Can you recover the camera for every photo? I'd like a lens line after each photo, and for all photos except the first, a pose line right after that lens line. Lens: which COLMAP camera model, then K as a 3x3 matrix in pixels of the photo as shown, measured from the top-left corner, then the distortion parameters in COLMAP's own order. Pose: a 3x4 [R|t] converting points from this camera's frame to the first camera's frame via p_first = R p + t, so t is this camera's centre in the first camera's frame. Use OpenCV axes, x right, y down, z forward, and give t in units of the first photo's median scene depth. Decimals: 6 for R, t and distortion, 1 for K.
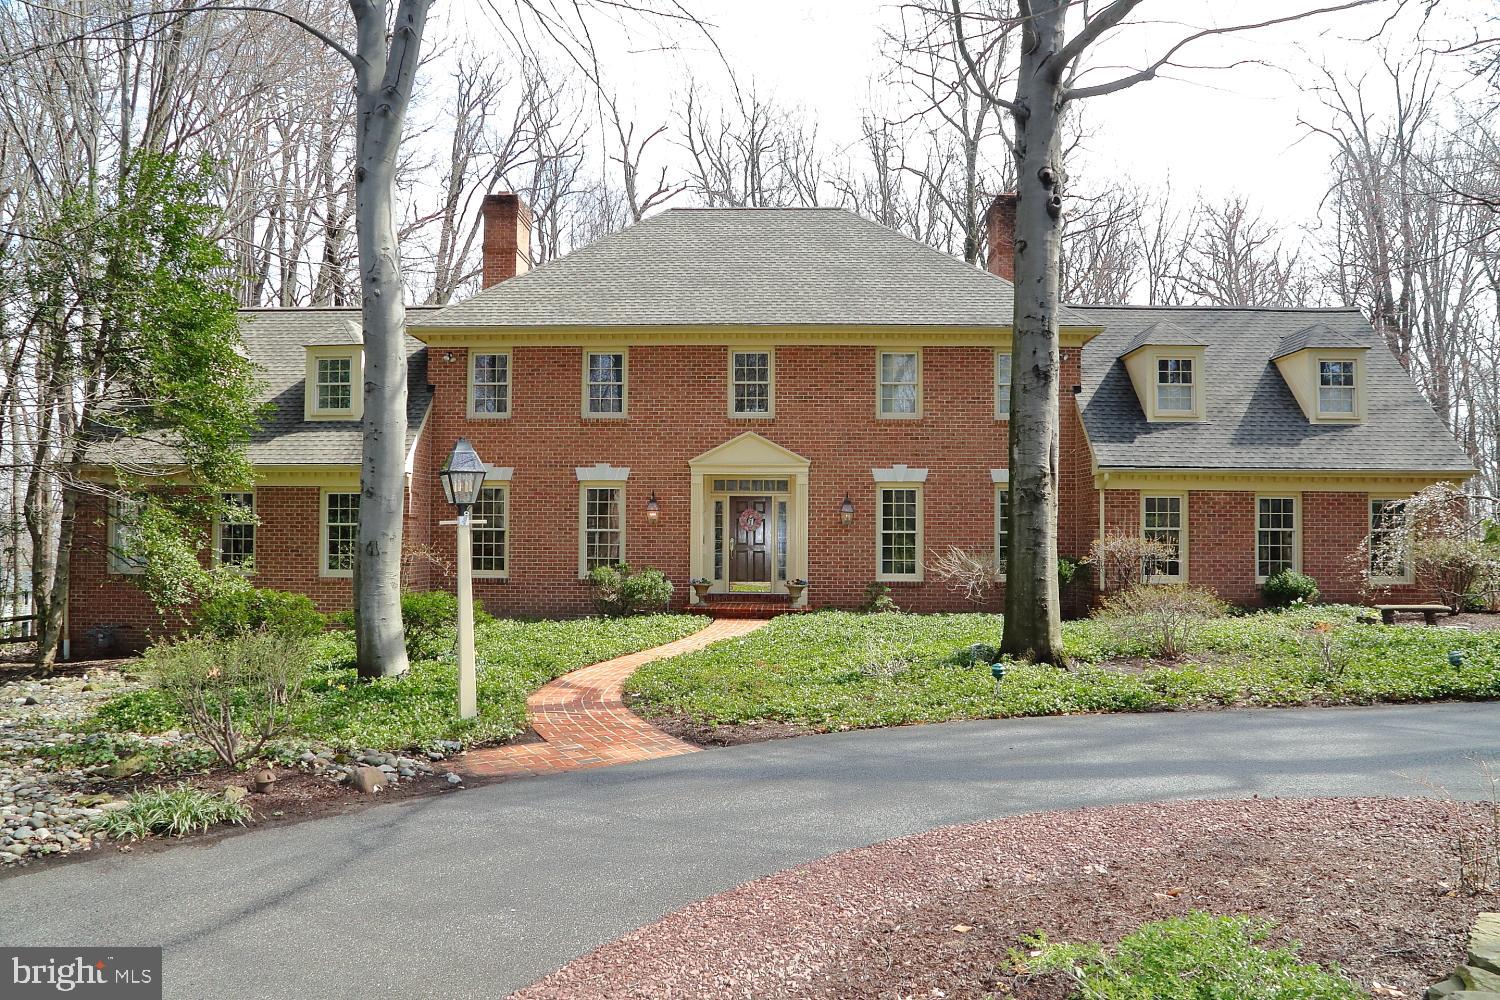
lens RADIAL K [[1027.9, 0, 750.0], [0, 1027.9, 500.0], [0, 0, 1]] dist [-0.122589, 0.078239]
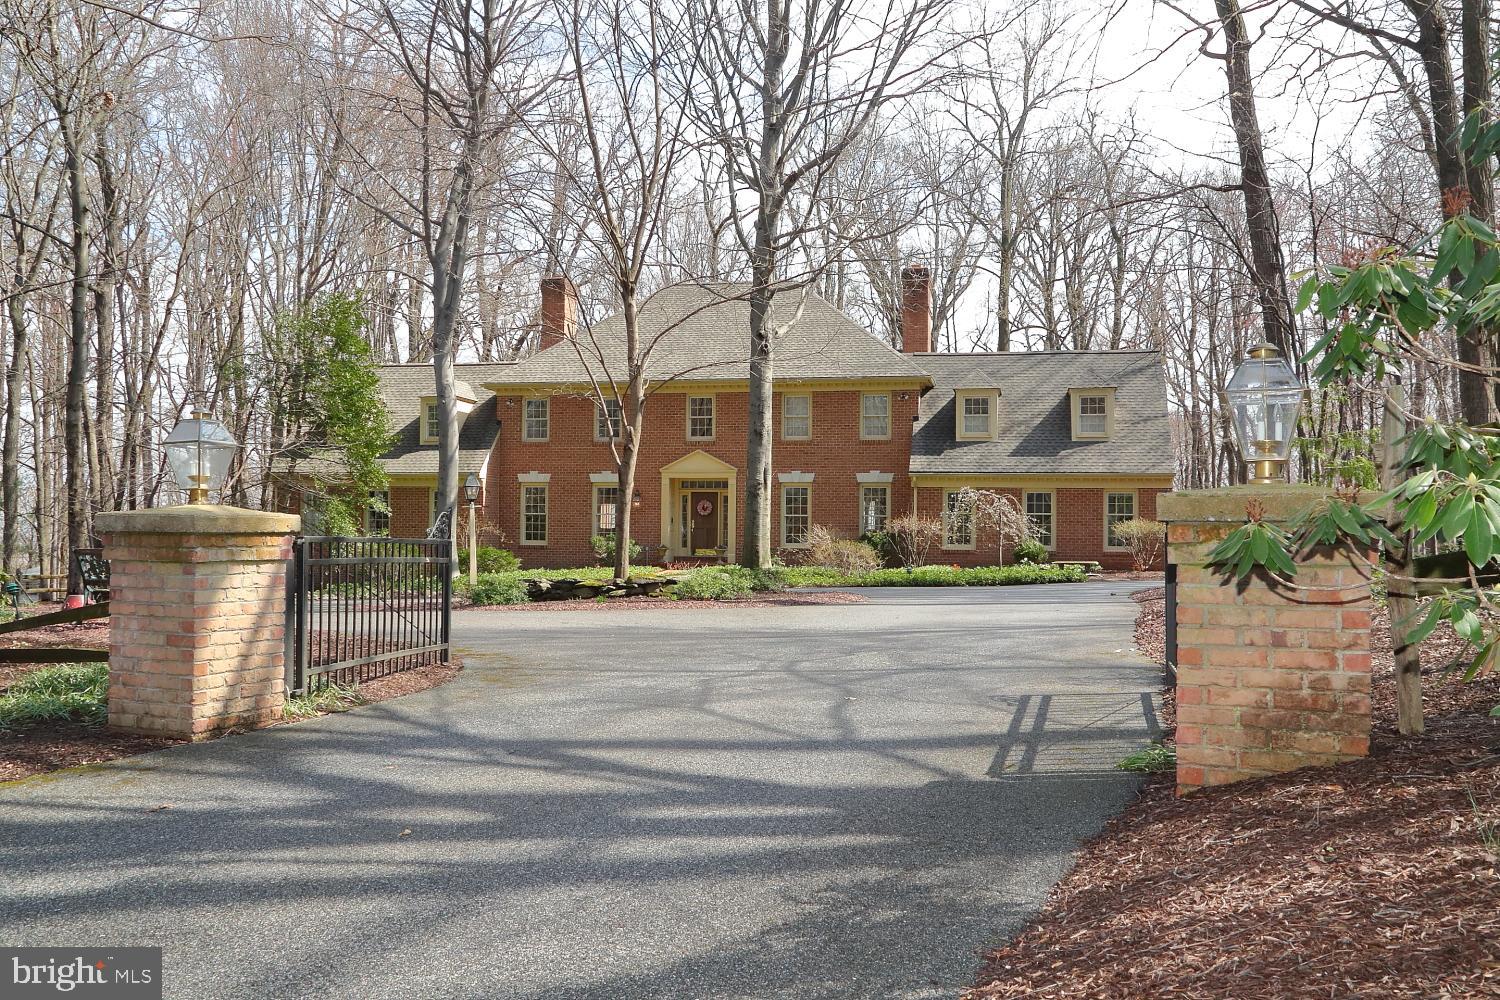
lens RADIAL K [[1316.4, 0, 750.0], [0, 1316.4, 500.0], [0, 0, 1]] dist [0.001498, 0.000266]
pose [[0.983236, -0.001702, -0.182327, 0.433726], [0.003386, 0.999954, 0.008926, -0.009173], [0.182304, -0.009394, 0.983197, -0.917465]]
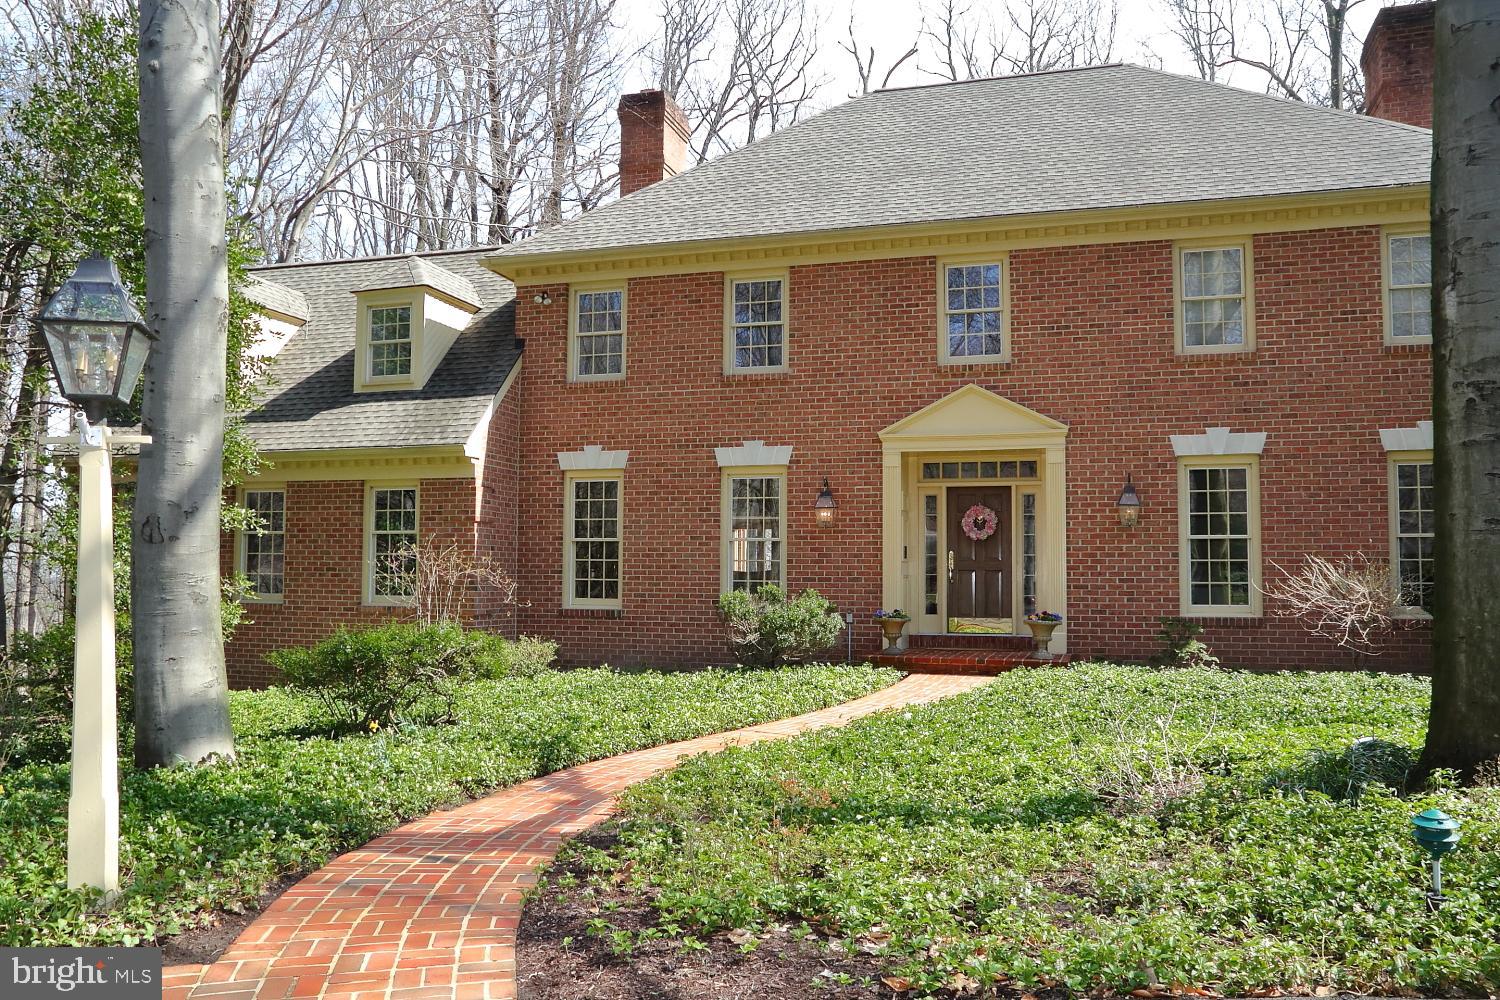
lens RADIAL K [[1171.2, 0, 750.0], [0, 1171.2, 500.0], [0, 0, 1]] dist [-0.083207, 0.087136]
pose [[0.965153, -0.017668, -0.261090, 0.055998], [0.009257, 0.999399, -0.033411, 0.029736], [0.261524, 0.029830, 0.964736, 0.257163]]
